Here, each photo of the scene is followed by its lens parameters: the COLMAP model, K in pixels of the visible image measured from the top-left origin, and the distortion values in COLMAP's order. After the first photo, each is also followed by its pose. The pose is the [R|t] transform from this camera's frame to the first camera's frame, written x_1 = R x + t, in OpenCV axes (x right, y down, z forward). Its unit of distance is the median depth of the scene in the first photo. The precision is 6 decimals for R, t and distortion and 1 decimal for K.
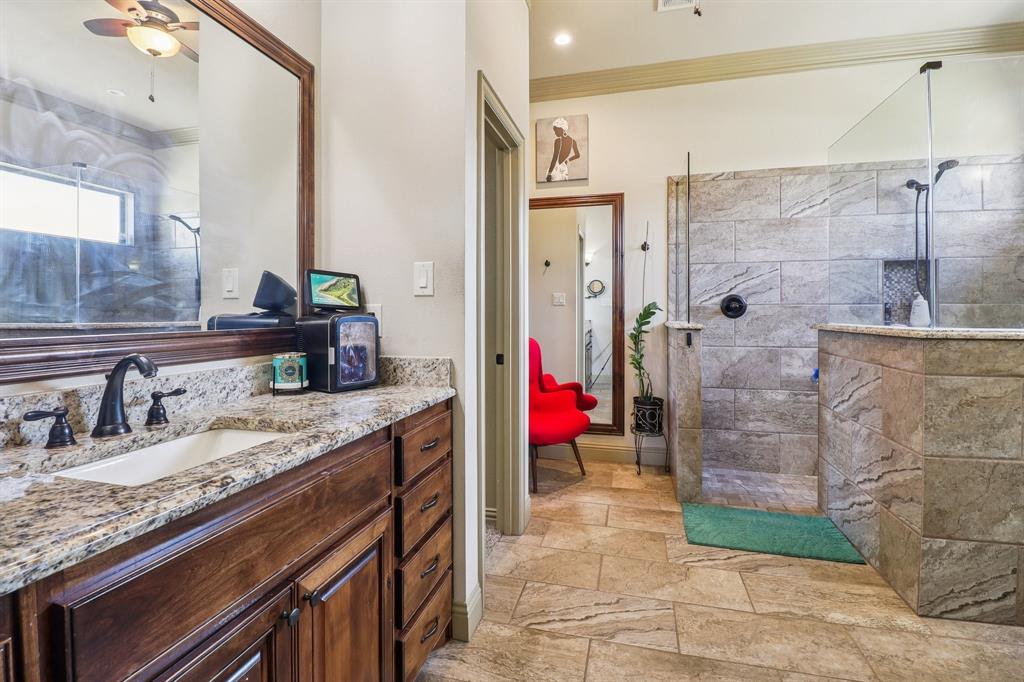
lens RADIAL K [[481.5, 0, 504.1], [0, 481.5, 310.4], [0, 0, 1]] dist [0.000497, -0.014067]
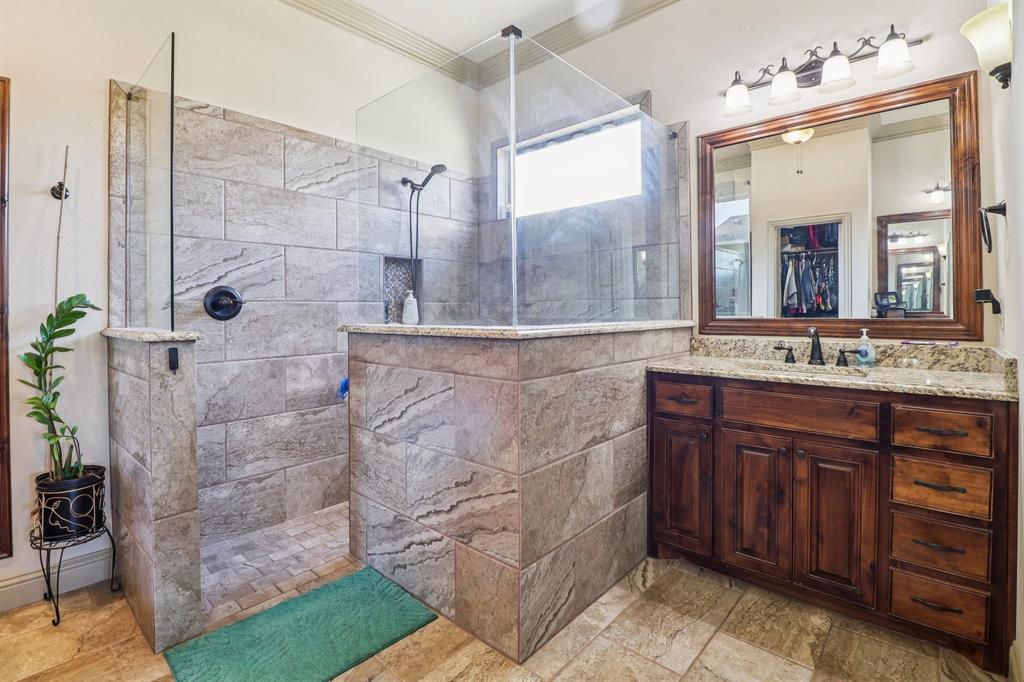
lens RADIAL K [[481.5, 0, 504.1], [0, 481.5, 310.4], [0, 0, 1]] dist [0.000497, -0.014067]
pose [[0.458618, -0.002869, 0.888629, 0.054144], [0.004464, 0.999990, 0.000924, 0.003374], [-0.888622, 0.003543, 0.458626, 0.355179]]
